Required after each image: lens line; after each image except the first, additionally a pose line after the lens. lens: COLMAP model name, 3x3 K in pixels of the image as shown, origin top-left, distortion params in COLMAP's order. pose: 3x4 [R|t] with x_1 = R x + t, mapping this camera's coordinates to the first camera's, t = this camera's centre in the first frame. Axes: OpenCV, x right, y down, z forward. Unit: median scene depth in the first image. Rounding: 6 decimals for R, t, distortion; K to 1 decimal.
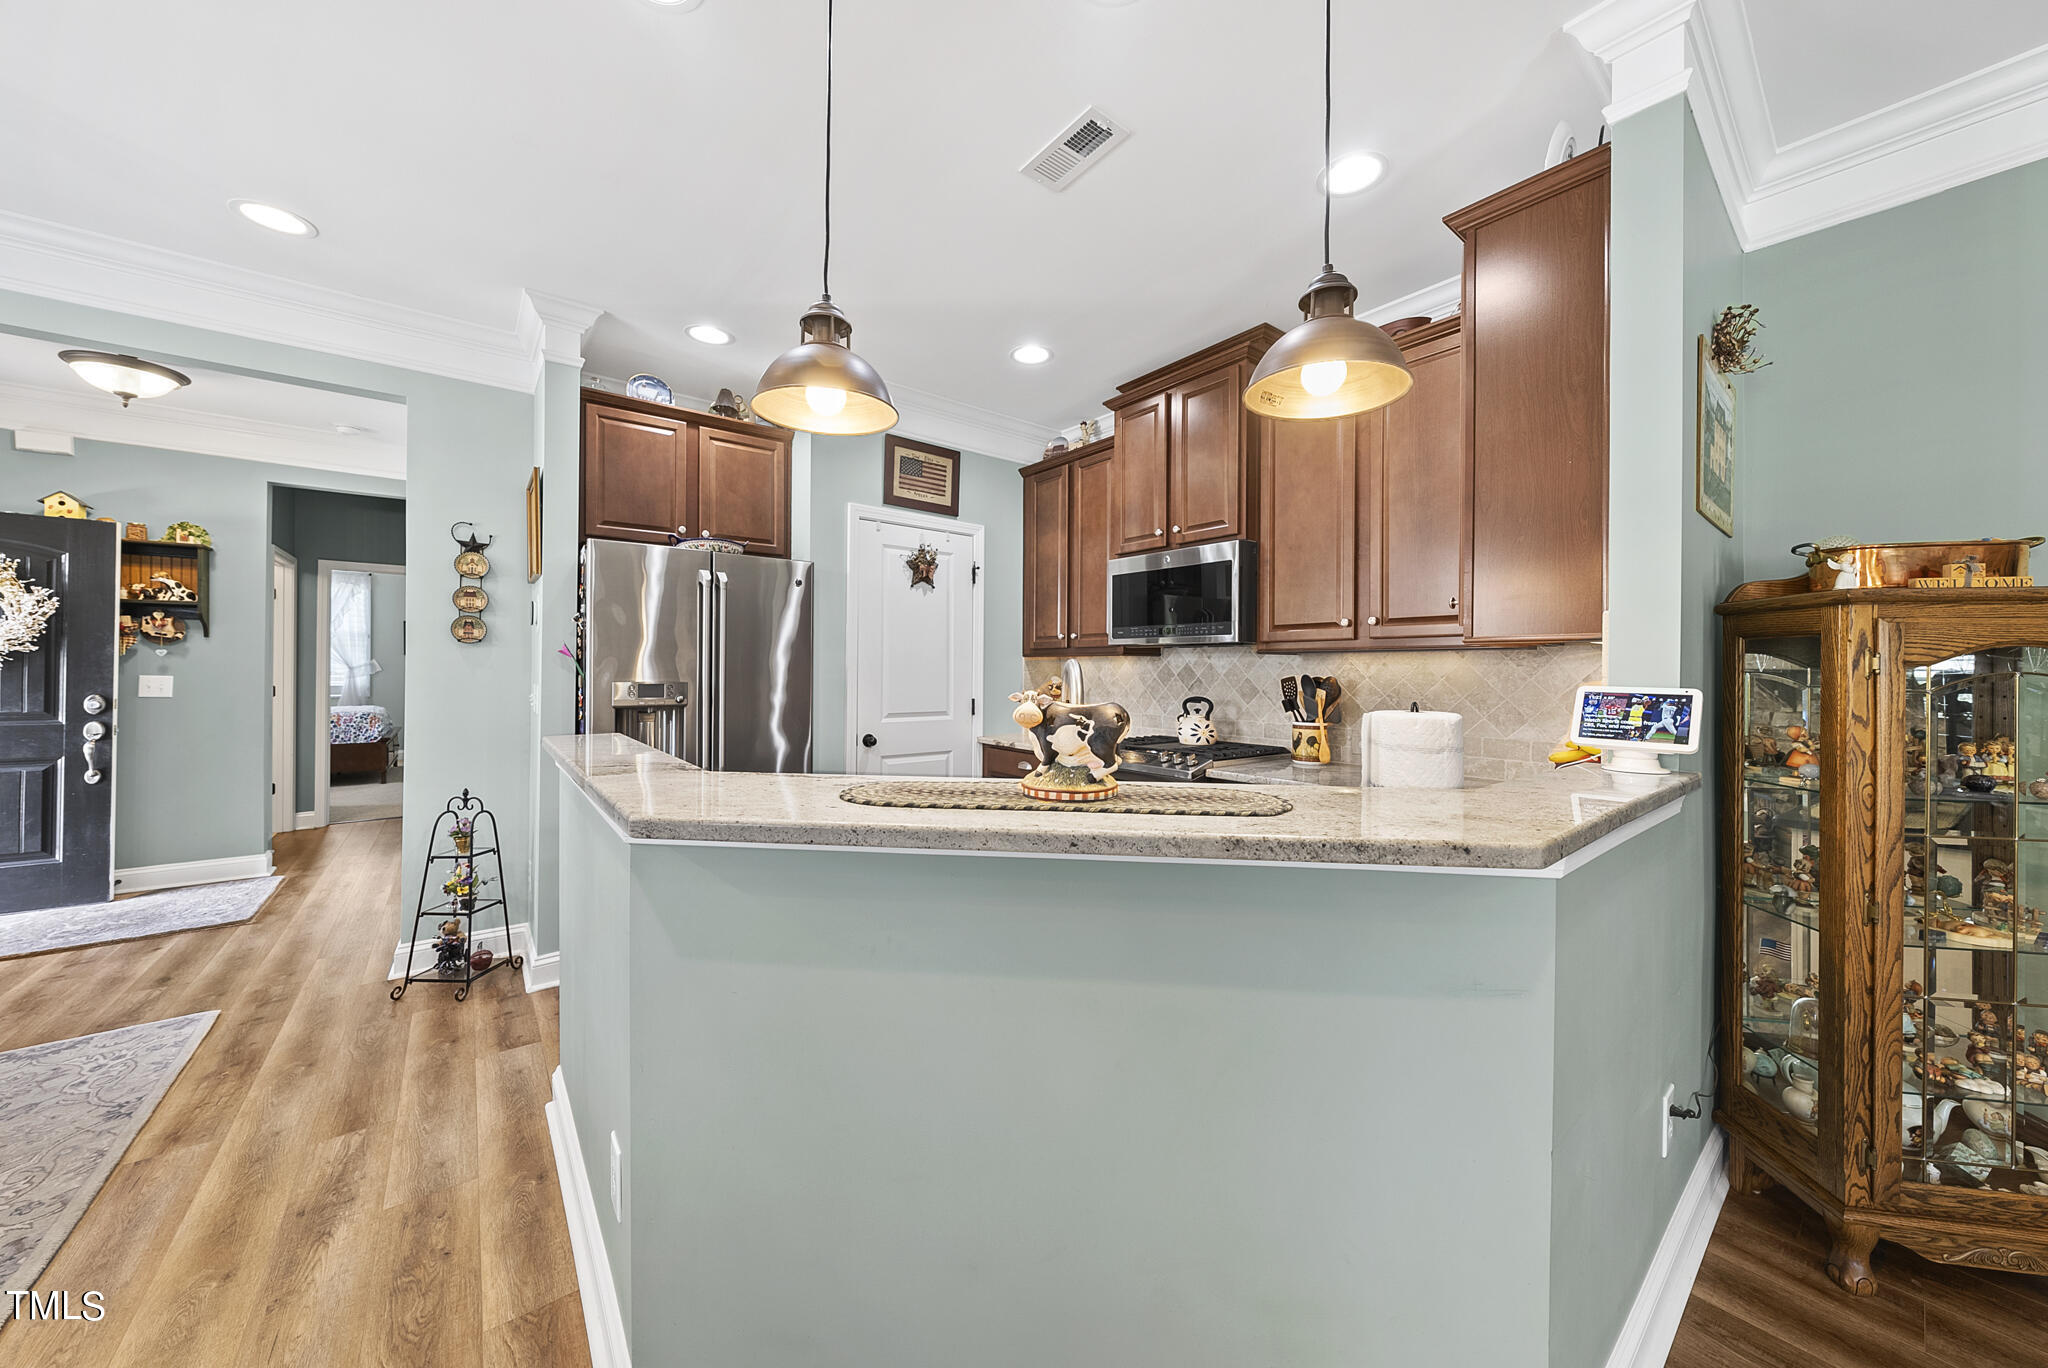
lens RADIAL K [[711.3, 0, 1024.0], [0, 711.3, 666.1], [0, 0, 1]] dist [-0.002410, 0.000705]
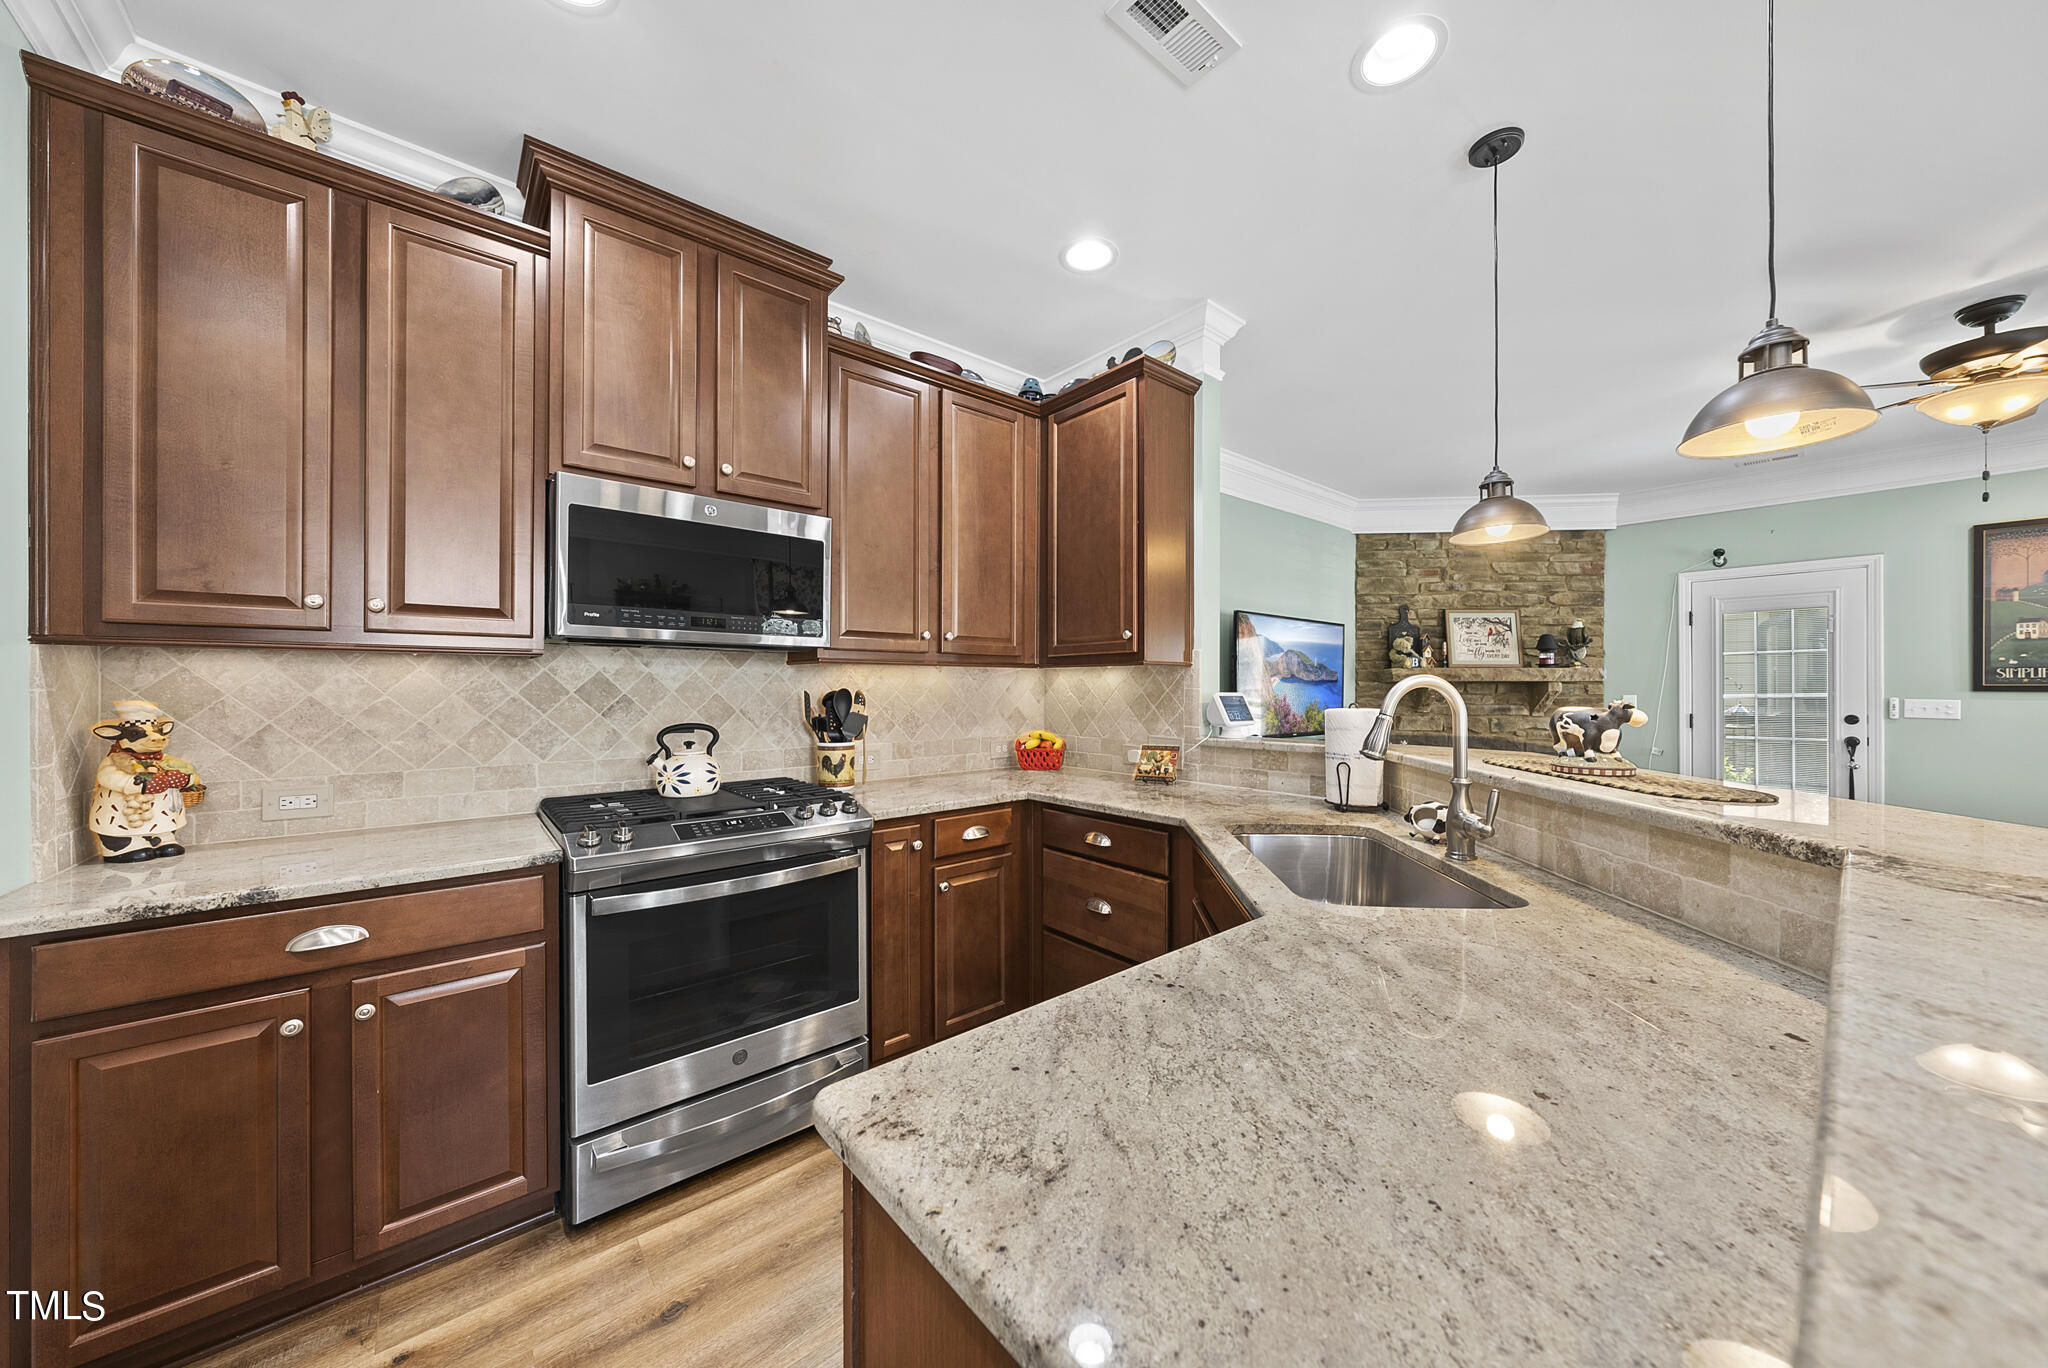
lens RADIAL K [[711.3, 0, 1031.9], [0, 711.3, 679.6], [0, 0, 1]] dist [-0.002410, 0.000705]
pose [[-0.045488, 0.003499, 0.998959, -0.407230], [-0.007260, 0.999966, -0.003833, 0.002448], [-0.998939, -0.007427, -0.045461, 0.663615]]
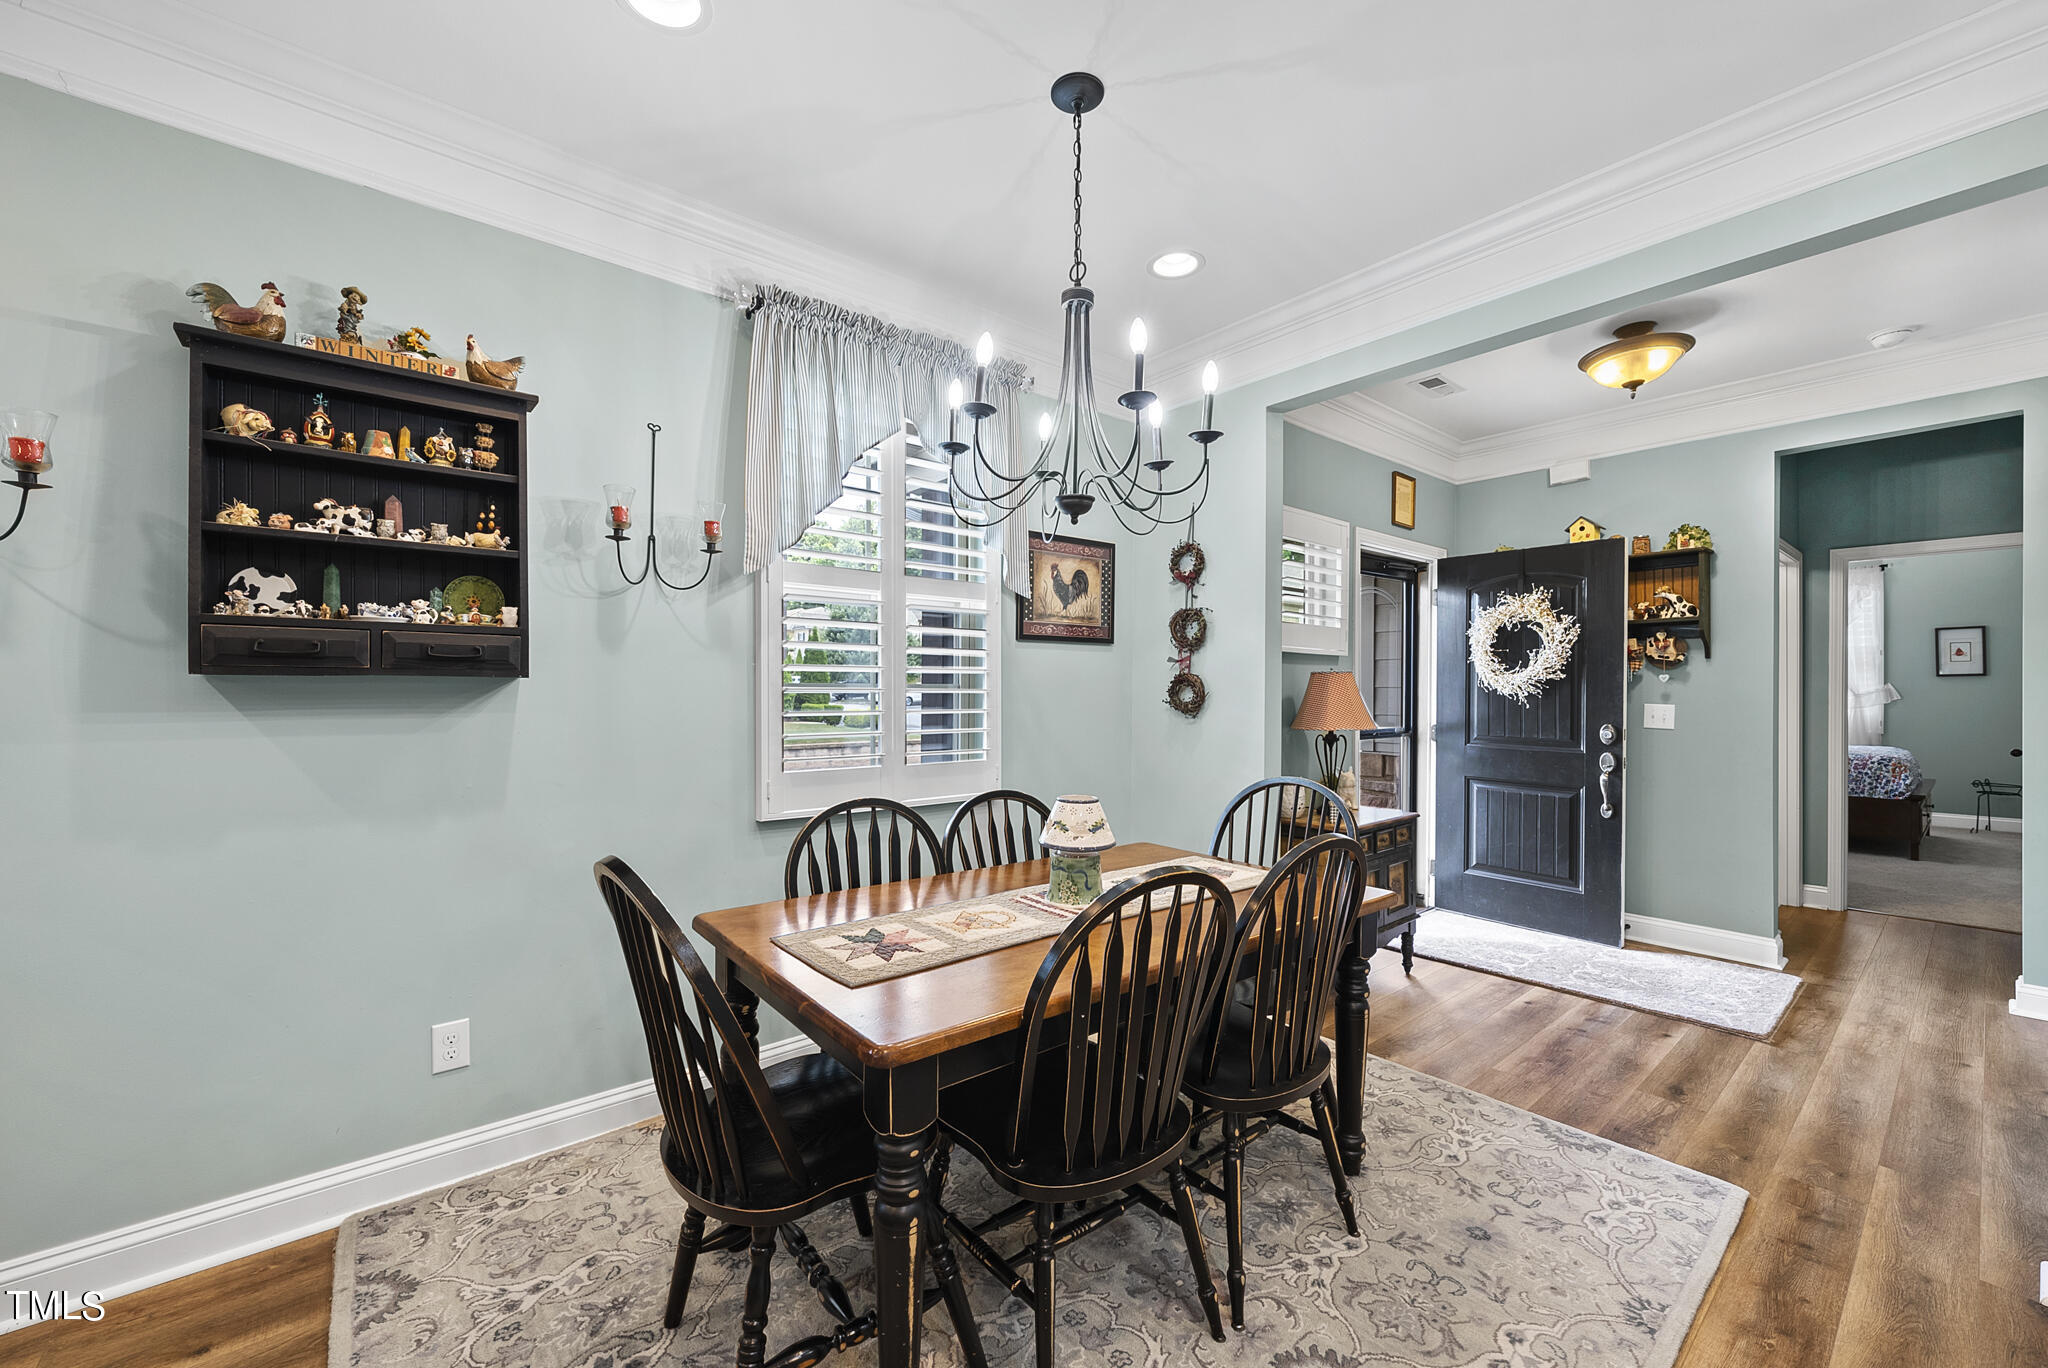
lens RADIAL K [[802.5, 0, 1022.3], [0, 802.5, 694.3], [0, 0, 1]] dist [-0.005006, 0.000140]
pose [[0.024281, -0.001977, -0.999703, -0.274760], [0.003638, 0.999992, -0.001889, -0.000097], [0.999699, -0.003591, 0.024288, 0.203776]]
